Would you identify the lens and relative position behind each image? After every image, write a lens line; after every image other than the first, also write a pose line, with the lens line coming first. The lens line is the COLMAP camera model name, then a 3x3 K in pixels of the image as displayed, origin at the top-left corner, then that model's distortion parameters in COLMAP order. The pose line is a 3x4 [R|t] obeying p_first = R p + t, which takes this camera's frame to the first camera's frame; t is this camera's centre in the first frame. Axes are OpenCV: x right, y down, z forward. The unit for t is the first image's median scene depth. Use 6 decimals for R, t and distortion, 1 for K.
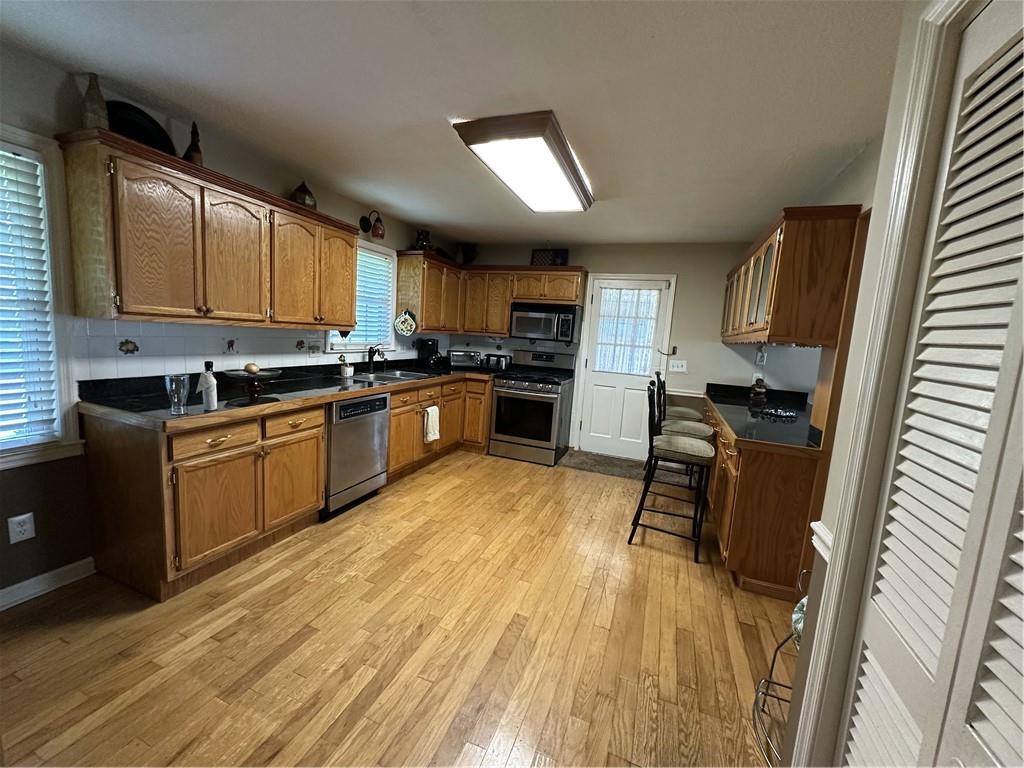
lens RADIAL K [[409.9, 0, 514.8], [0, 409.9, 383.8], [0, 0, 1]] dist [-0.006835, 0.001981]
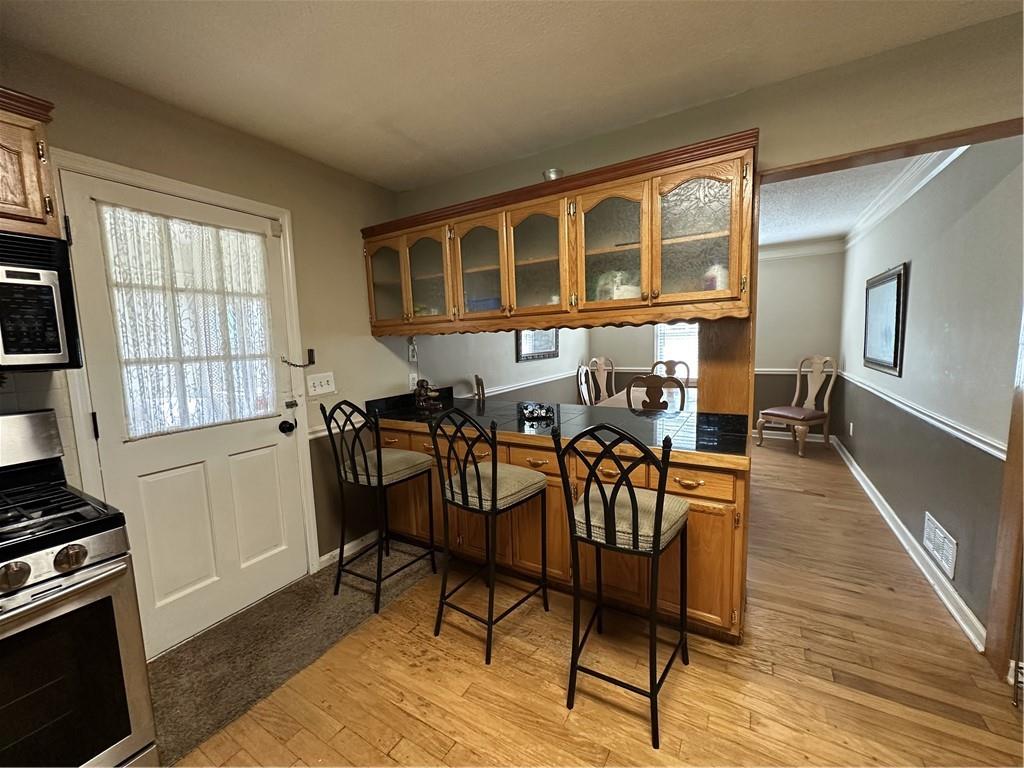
lens RADIAL K [[409.9, 0, 509.2], [0, 409.9, 383.2], [0, 0, 1]] dist [-0.006835, 0.001981]
pose [[0.168275, -0.172354, 0.970555, -0.096218], [0.164912, 0.975641, 0.144665, -0.084425], [-0.971847, 0.135713, 0.192599, 0.670455]]
